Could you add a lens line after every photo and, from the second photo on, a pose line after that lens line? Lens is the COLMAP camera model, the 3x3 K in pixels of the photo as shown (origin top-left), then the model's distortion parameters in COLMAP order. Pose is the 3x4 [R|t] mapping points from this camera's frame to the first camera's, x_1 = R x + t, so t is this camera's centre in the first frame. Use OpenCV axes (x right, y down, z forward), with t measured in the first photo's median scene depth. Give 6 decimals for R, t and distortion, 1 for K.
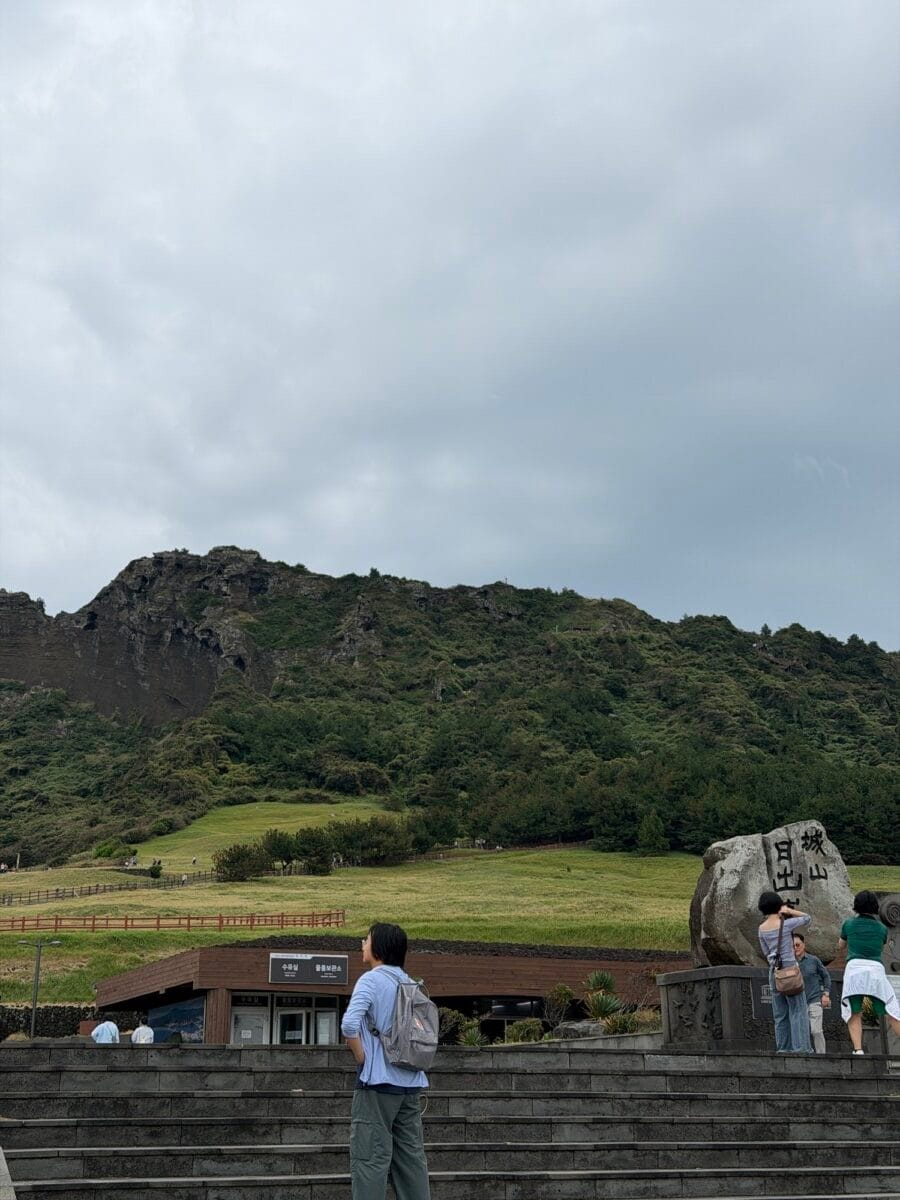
lens RADIAL K [[1663.0, 0, 450.0], [0, 1663.0, 600.0], [0, 0, 1]] dist [0.155893, 0.002086]
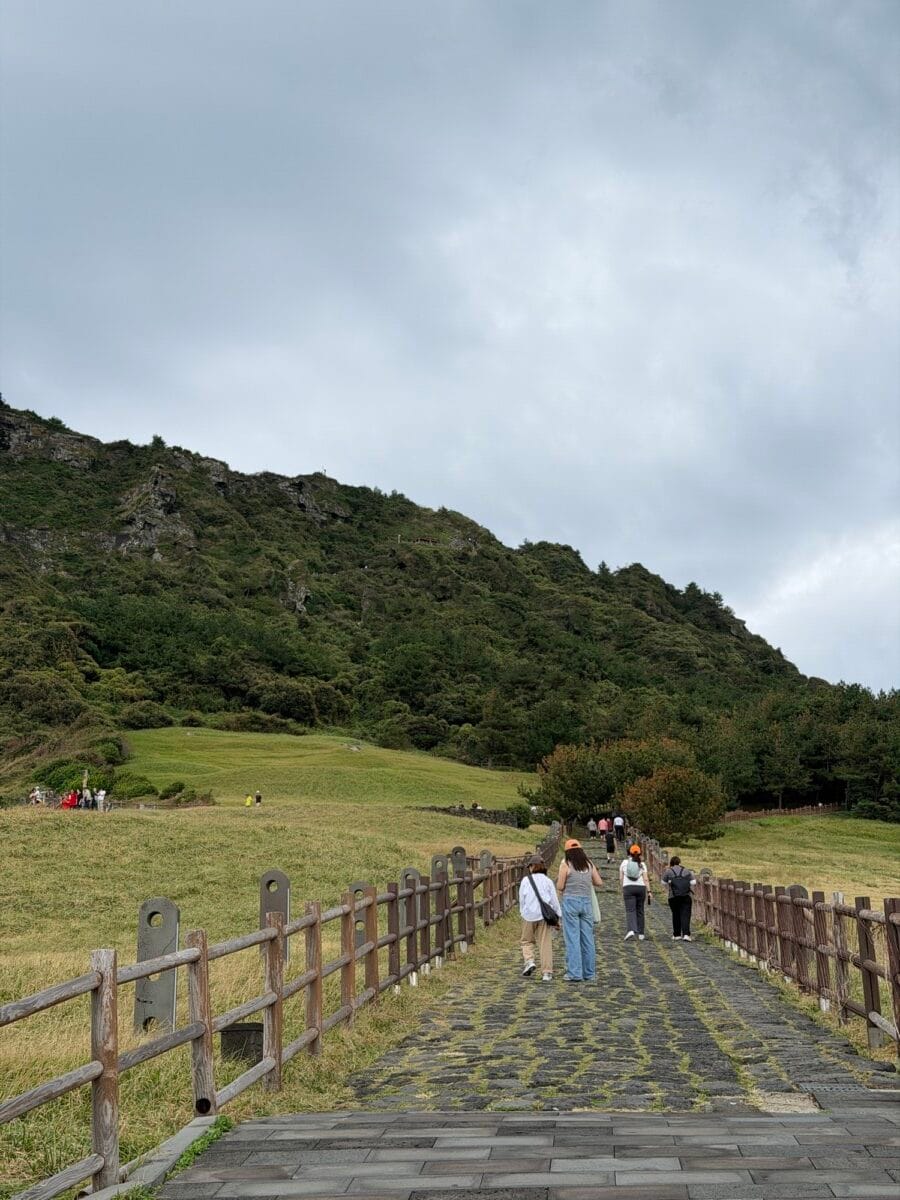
lens RADIAL K [[1663.0, 0, 450.0], [0, 1663.0, 600.0], [0, 0, 1]] dist [0.155893, 0.002086]
pose [[0.947345, 0.077300, 0.310745, -0.148999], [-0.079515, 0.996818, -0.005554, 0.047537], [-0.310186, -0.019447, 0.950477, 0.256184]]
